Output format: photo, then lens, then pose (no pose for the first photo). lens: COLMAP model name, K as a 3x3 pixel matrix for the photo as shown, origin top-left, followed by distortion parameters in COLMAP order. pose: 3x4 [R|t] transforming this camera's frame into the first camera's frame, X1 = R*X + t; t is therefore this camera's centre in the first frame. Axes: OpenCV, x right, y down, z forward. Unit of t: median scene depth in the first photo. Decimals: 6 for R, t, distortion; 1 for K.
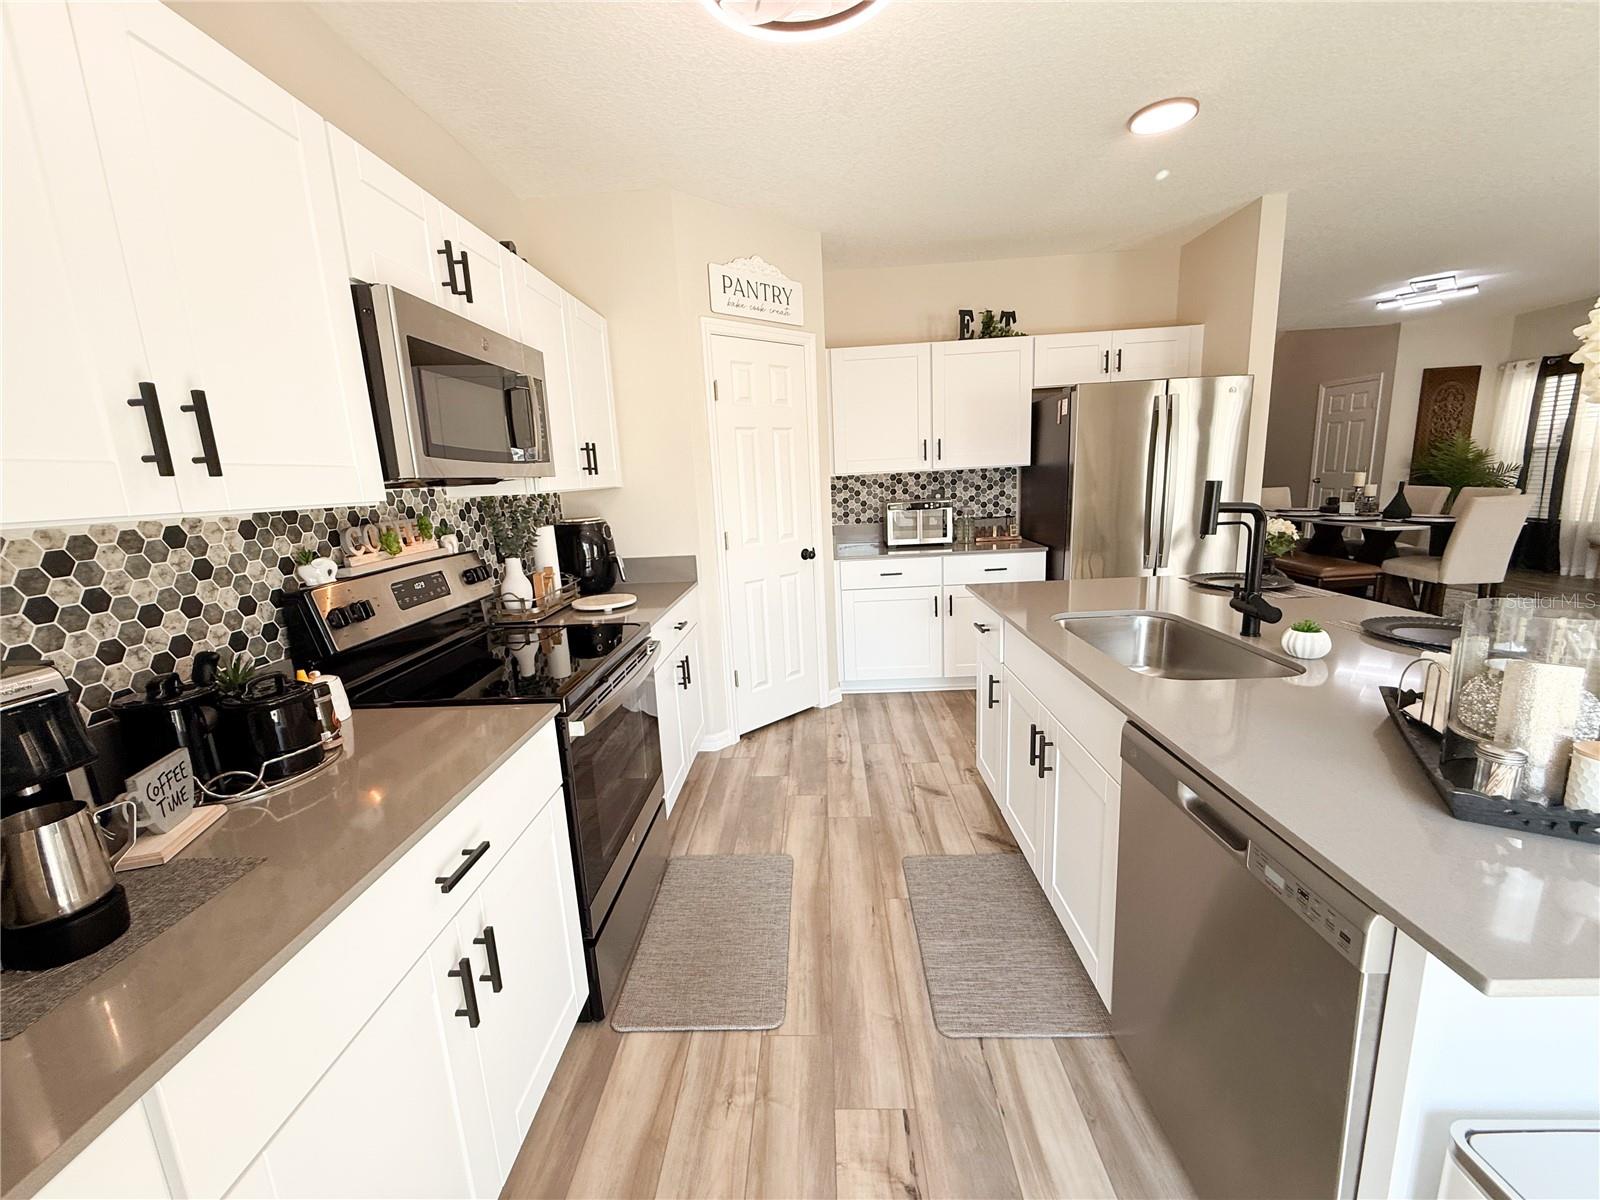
lens RADIAL K [[637.2, 0, 793.6], [0, 637.2, 597.6], [0, 0, 1]] dist [-0.004663, 0.000395]
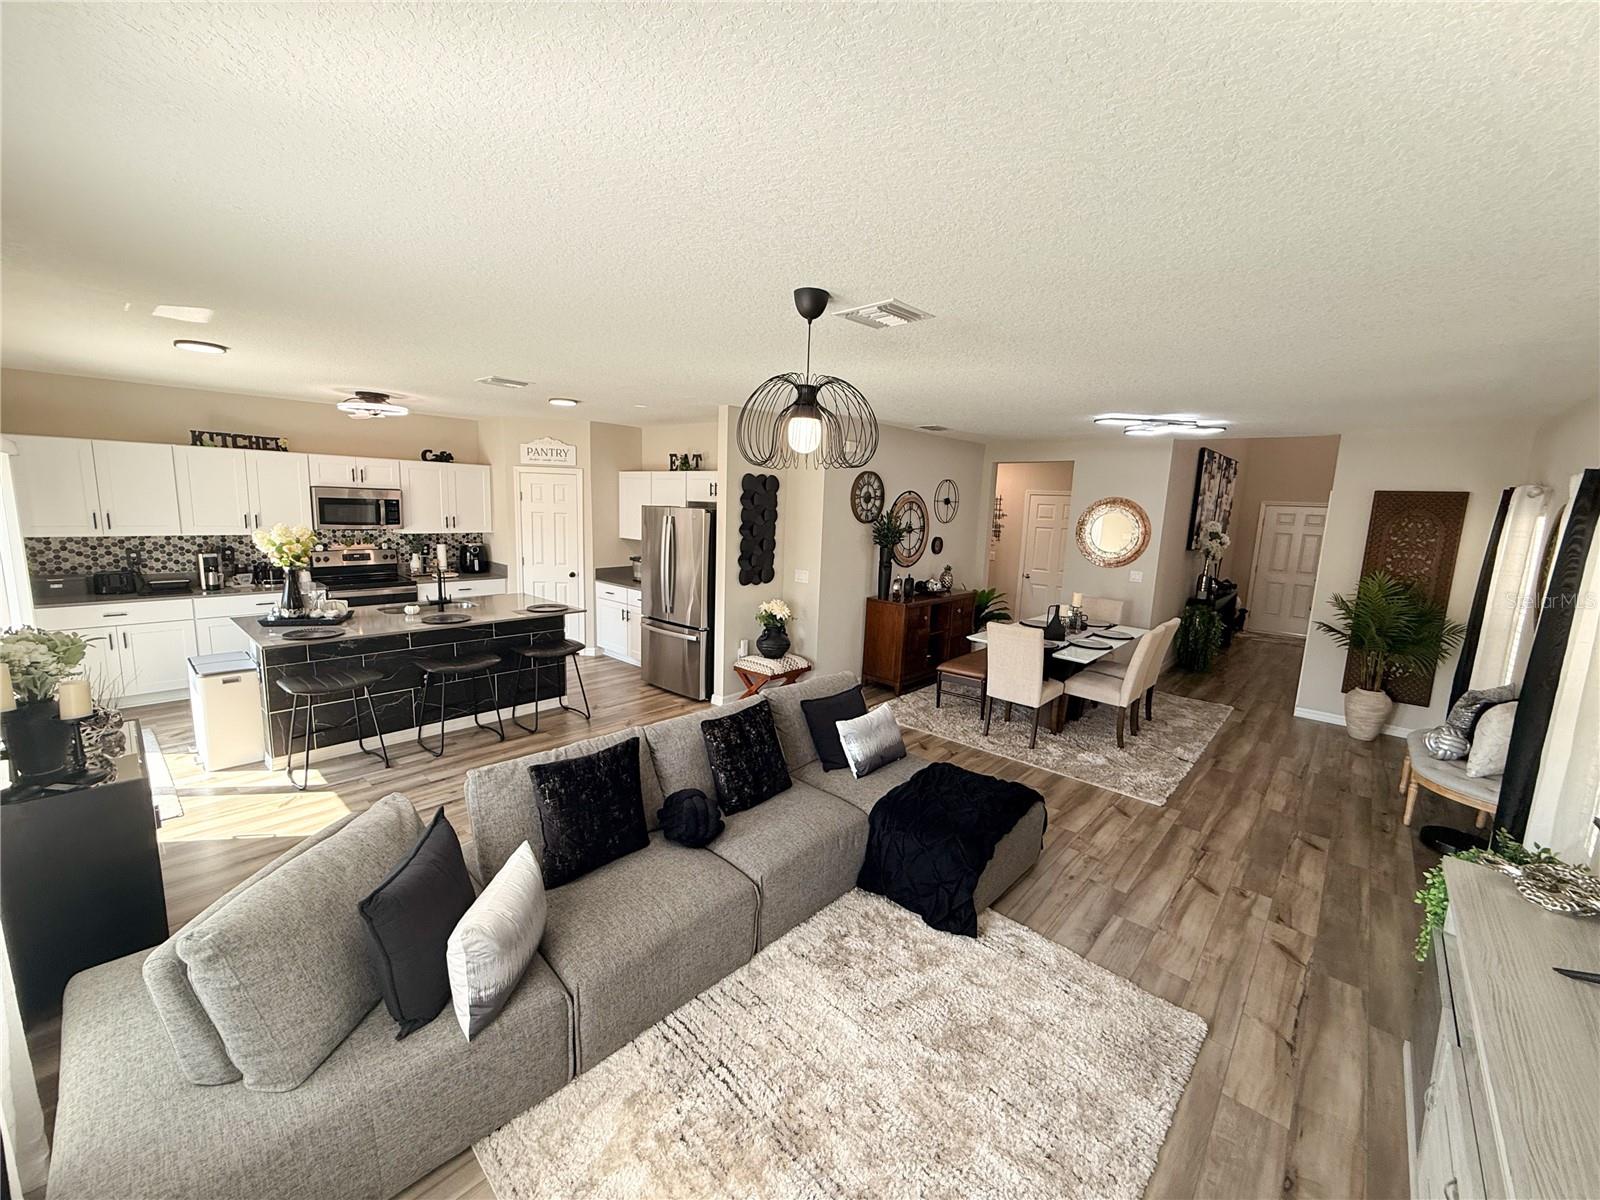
lens RADIAL K [[633.5, 0, 800.0], [0, 633.5, 600.0], [0, 0, 1]] dist [0.001364, 0.000143]
pose [[0.766528, 0.179366, -0.616655, 2.201107], [-0.199039, 0.979277, 0.037427, -0.251132], [0.610589, 0.094050, 0.786343, -0.161109]]
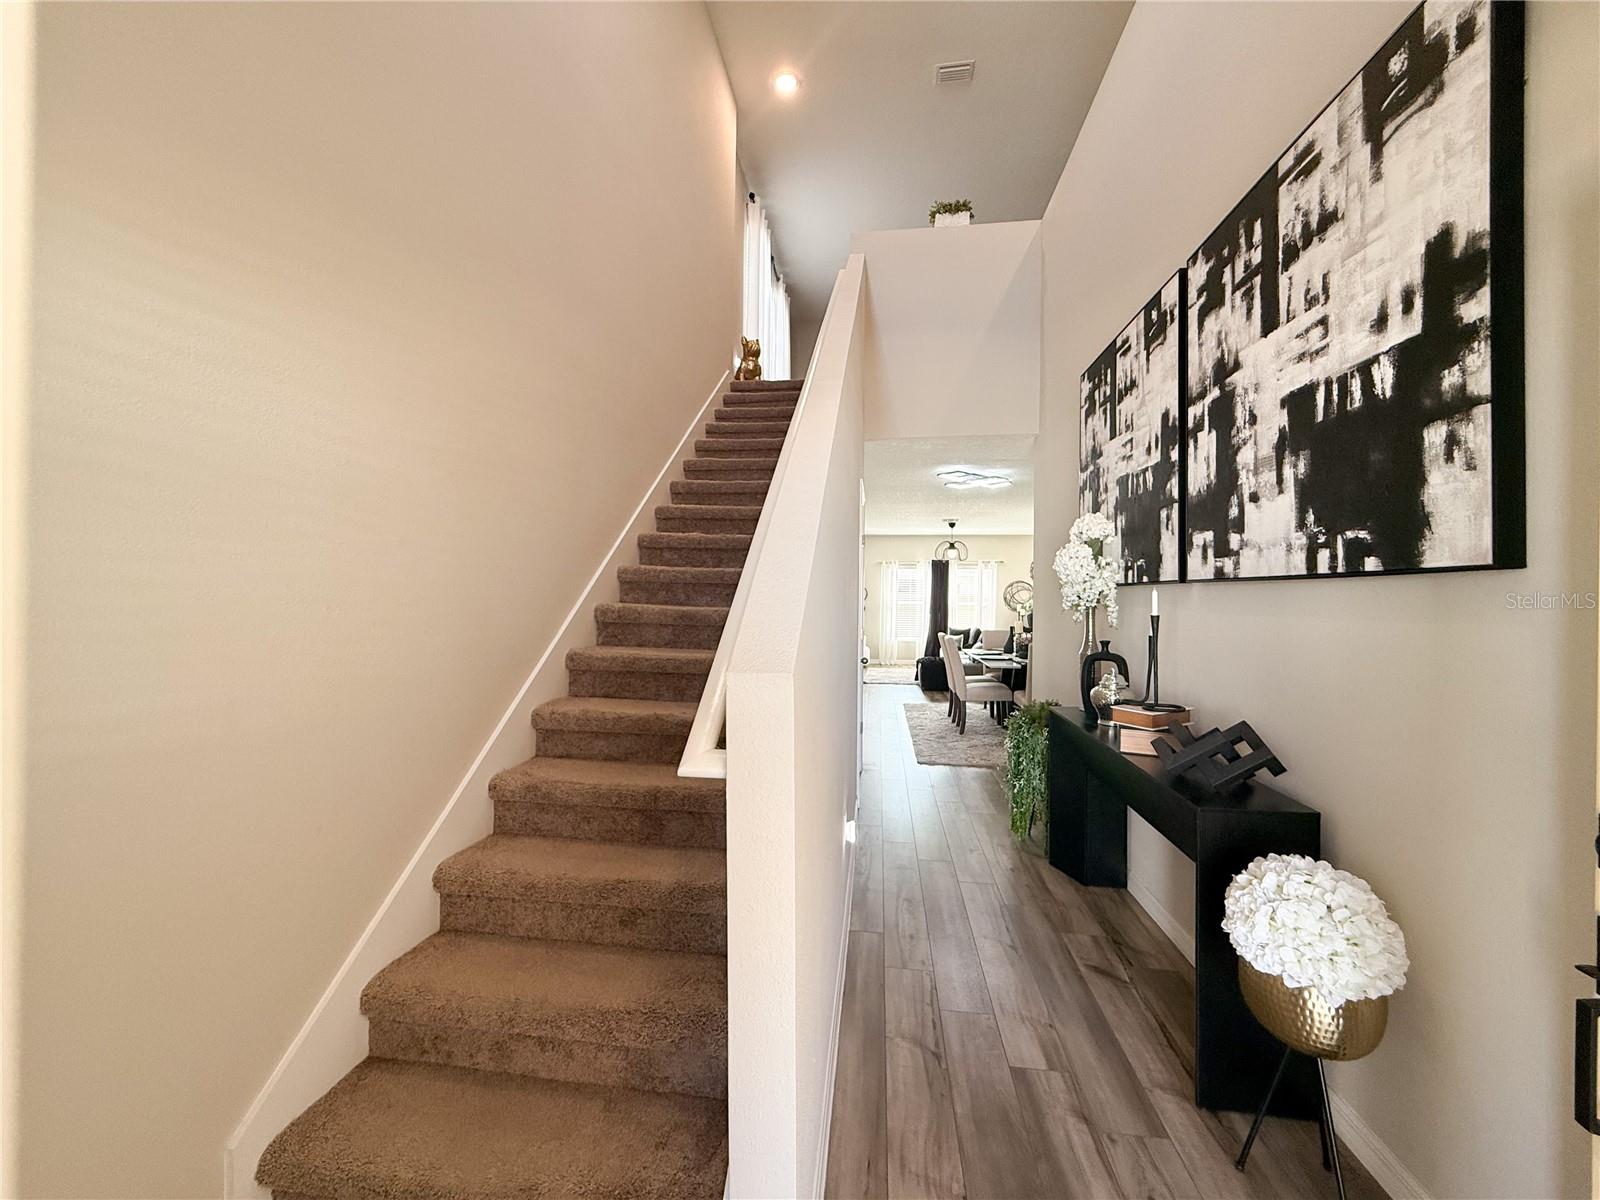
lens RADIAL K [[637.2, 0, 793.6], [0, 637.2, 597.6], [0, 0, 1]] dist [-0.004663, 0.000395]
pose [[-0.994921, 0.043838, 0.090615, 2.237507], [0.060277, 0.980412, 0.187507, -0.905725], [-0.080620, 0.192016, -0.978075, 4.045500]]
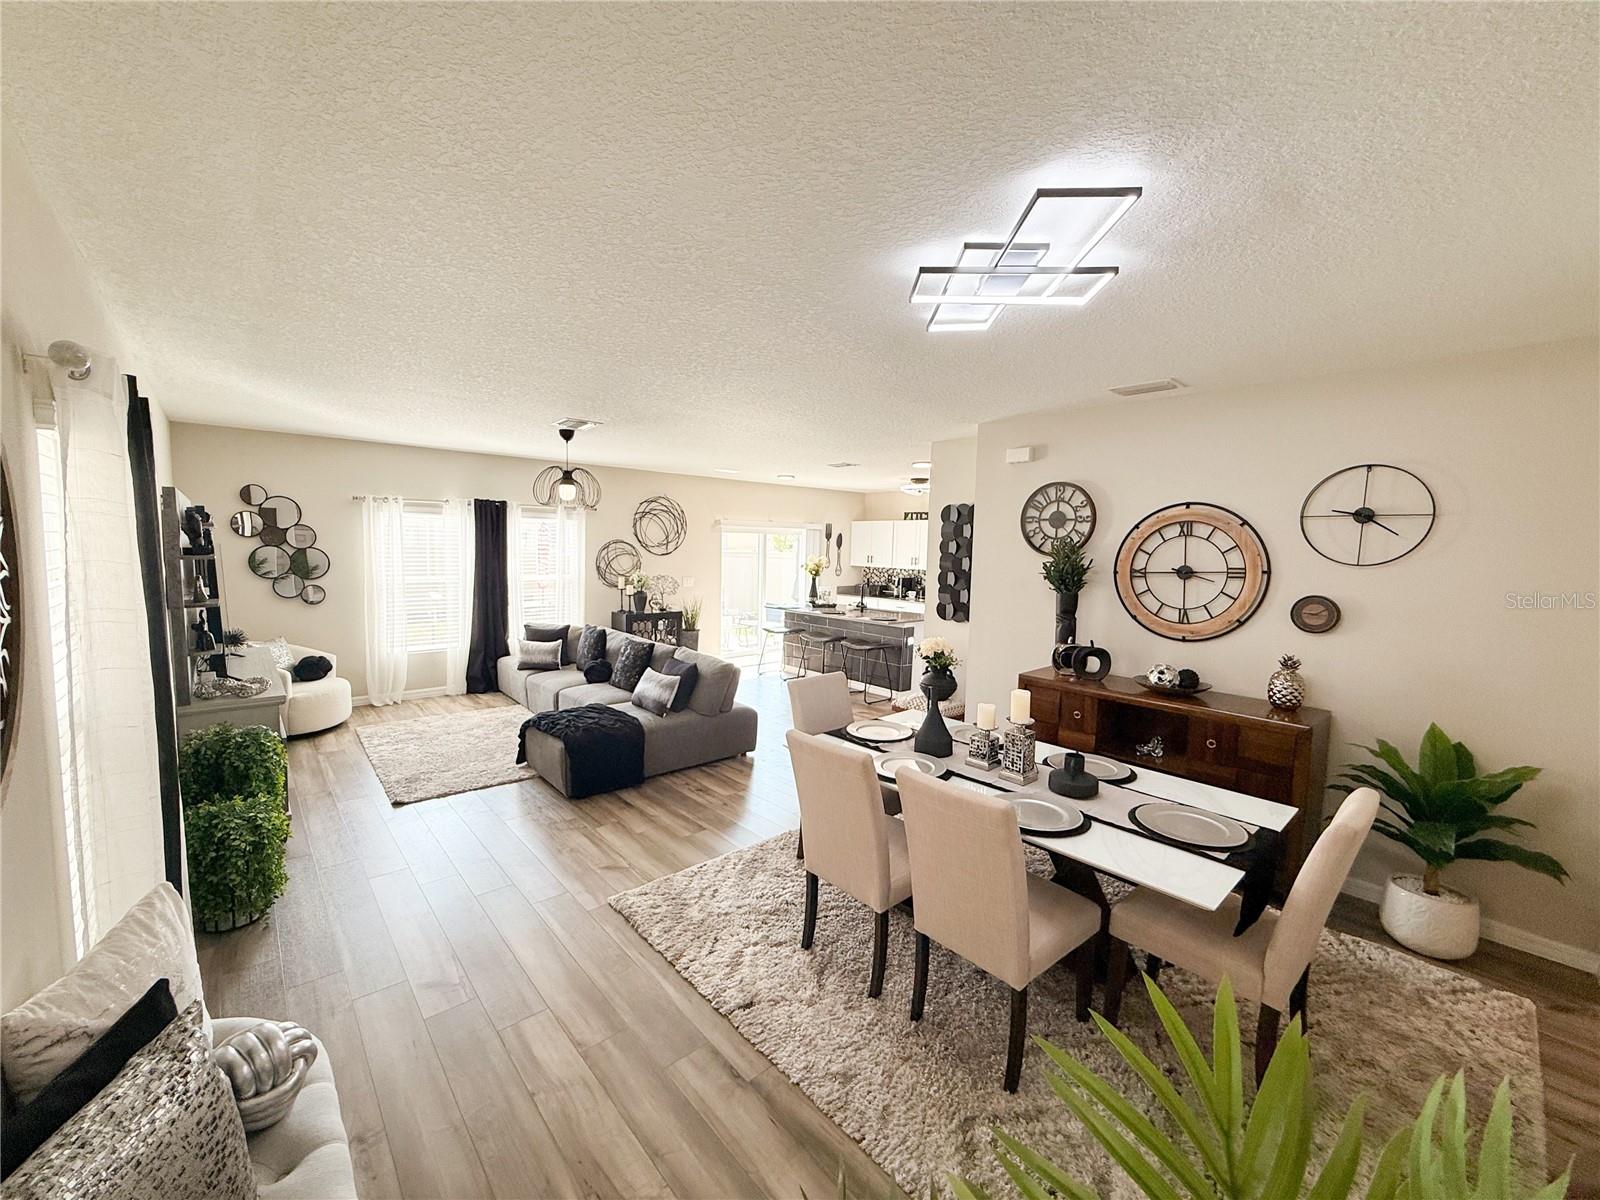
lens RADIAL K [[637.2, 0, 793.6], [0, 637.2, 597.6], [0, 0, 1]] dist [-0.004663, 0.000395]
pose [[-0.720329, 0.094496, -0.687166, 2.471597], [-0.117169, 0.959864, 0.254819, -0.674408], [0.683665, 0.264068, -0.680345, 2.189731]]
